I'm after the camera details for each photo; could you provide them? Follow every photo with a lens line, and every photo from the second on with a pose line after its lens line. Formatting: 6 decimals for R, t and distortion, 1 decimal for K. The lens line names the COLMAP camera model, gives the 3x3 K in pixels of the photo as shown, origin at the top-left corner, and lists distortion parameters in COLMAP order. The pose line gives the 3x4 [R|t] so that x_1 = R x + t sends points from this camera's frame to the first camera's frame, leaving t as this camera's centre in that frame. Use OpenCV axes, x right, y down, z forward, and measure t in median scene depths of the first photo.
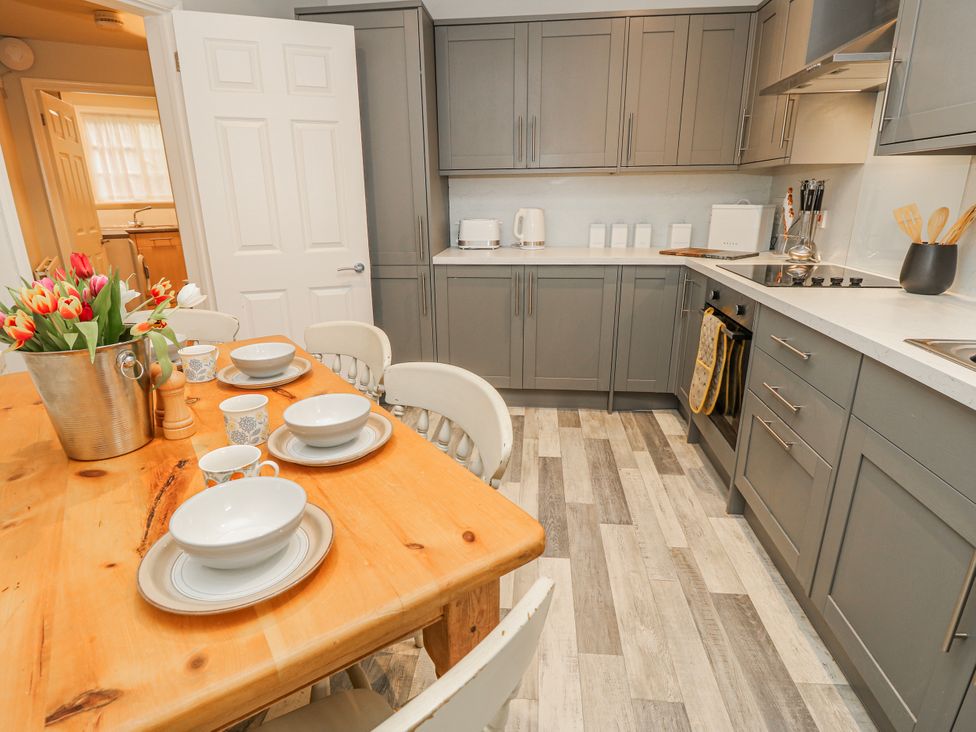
lens RADIAL K [[510.5, 0, 494.5], [0, 510.5, 368.9], [0, 0, 1]] dist [-0.003651, -0.010585]
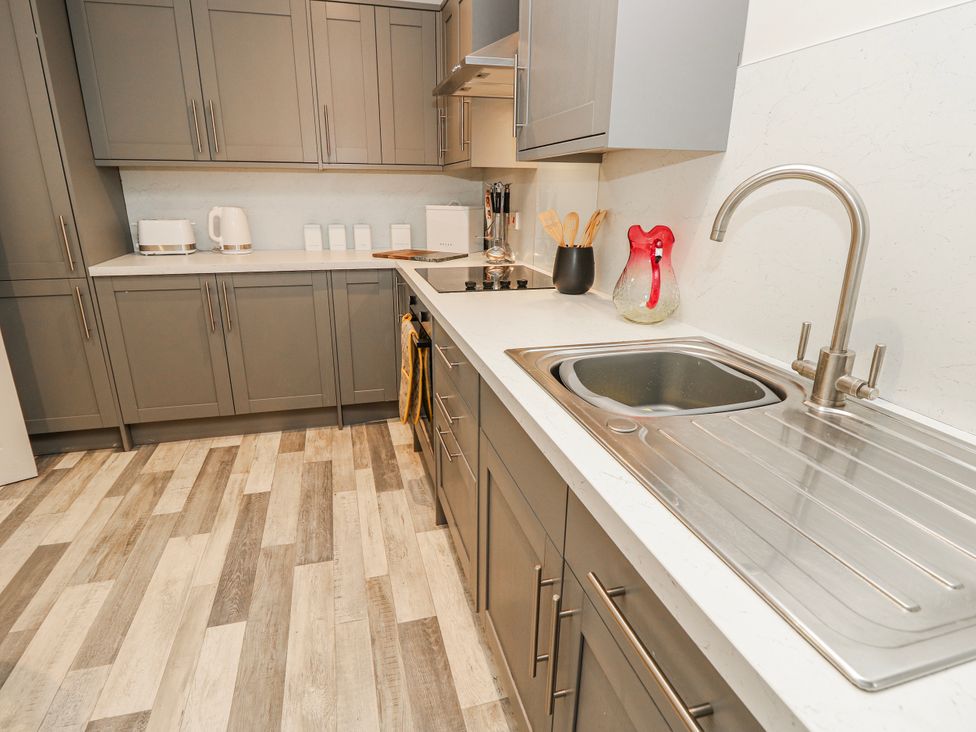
lens RADIAL K [[510.5, 0, 487.1], [0, 510.5, 374.3], [0, 0, 1]] dist [-0.003651, -0.010585]
pose [[0.931995, -0.100633, 0.348222, 0.195643], [0.095318, 0.994919, 0.032410, -0.021255], [-0.349714, 0.002986, 0.936852, 0.041167]]
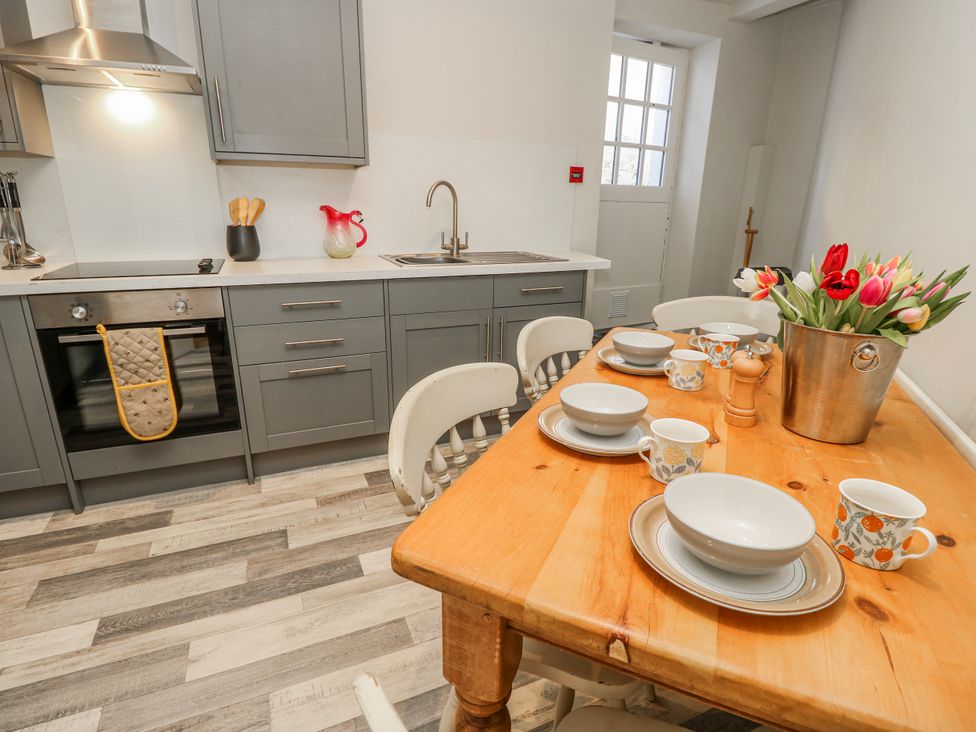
lens RADIAL K [[510.5, 0, 474.8], [0, 510.5, 353.2], [0, 0, 1]] dist [-0.003651, -0.010585]
pose [[-0.465885, -0.241348, 0.851294, -0.503124], [0.273698, 0.875595, 0.398023, -0.213636], [-0.841452, 0.418430, -0.341870, 0.714250]]
